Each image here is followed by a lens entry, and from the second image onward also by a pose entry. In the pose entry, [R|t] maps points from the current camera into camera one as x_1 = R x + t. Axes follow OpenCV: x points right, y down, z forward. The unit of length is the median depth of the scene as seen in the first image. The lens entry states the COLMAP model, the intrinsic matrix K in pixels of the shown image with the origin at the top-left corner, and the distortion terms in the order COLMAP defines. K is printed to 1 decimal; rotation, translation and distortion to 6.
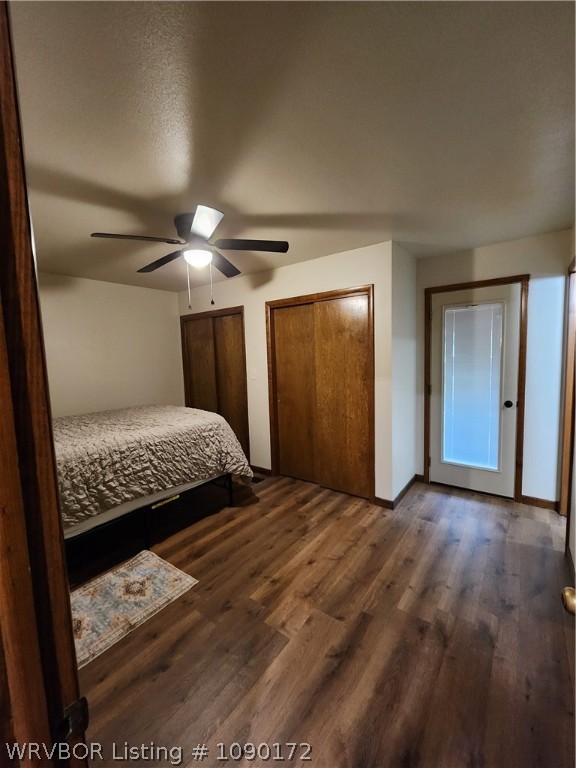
lens RADIAL K [[314.5, 0, 294.0], [0, 314.5, 380.7], [0, 0, 1]] dist [0.002010, -0.000584]
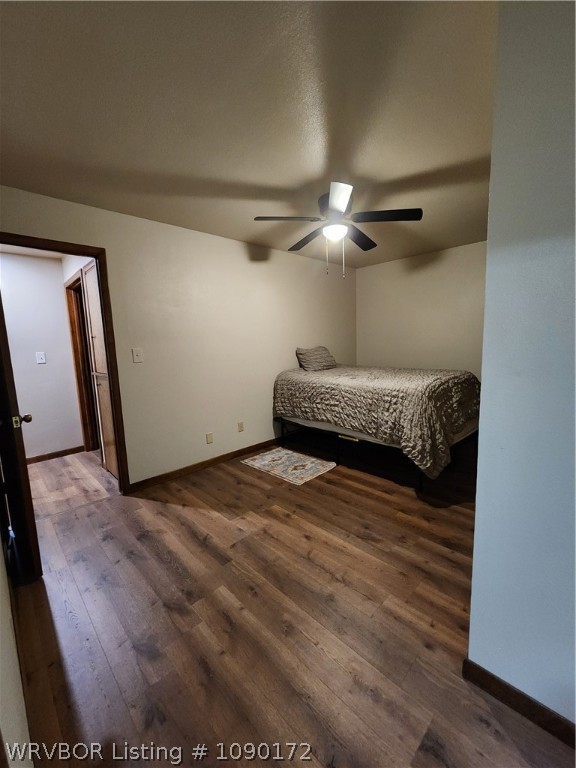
lens RADIAL K [[314.5, 0, 294.0], [0, 314.5, 380.7], [0, 0, 1]] dist [0.002010, -0.000584]
pose [[-0.152731, 0.160253, -0.975188, 0.927587], [-0.045103, 0.984607, 0.168864, -0.051629], [0.987238, 0.069775, -0.143152, 1.076609]]
